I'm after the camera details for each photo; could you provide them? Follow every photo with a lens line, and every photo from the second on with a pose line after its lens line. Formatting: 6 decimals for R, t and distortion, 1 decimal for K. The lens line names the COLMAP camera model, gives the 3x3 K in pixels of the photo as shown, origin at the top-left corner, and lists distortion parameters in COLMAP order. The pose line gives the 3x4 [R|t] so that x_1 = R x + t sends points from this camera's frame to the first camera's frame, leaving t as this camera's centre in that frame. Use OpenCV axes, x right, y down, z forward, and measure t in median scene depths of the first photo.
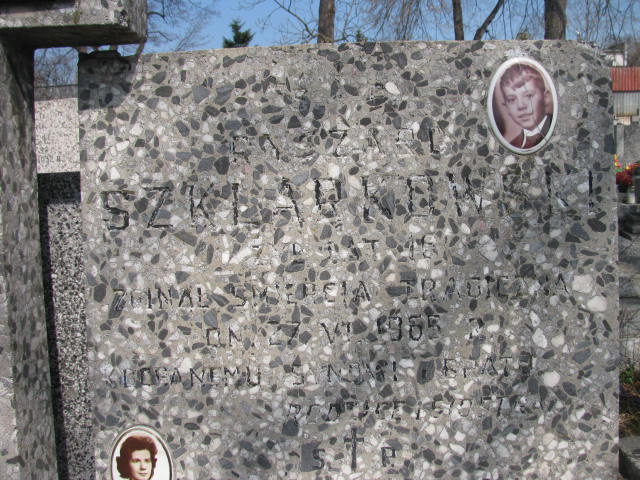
lens RADIAL K [[653.0, 0, 330.5], [0, 653.0, 238.0], [0, 0, 1]] dist [-0.214268, 0.250715]
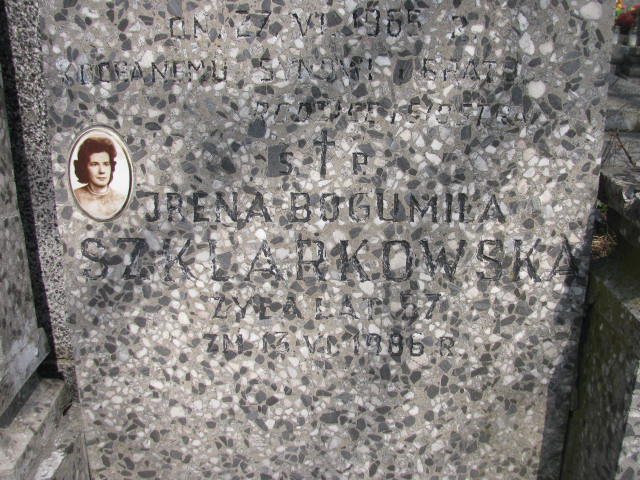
lens RADIAL K [[653.0, 0, 330.5], [0, 653.0, 238.0], [0, 0, 1]] dist [-0.214268, 0.250715]
pose [[0.999218, 0.032717, 0.022210, 0.029287], [-0.036801, 0.974915, 0.219513, 0.240969], [-0.014471, -0.220159, 0.975357, 0.037110]]
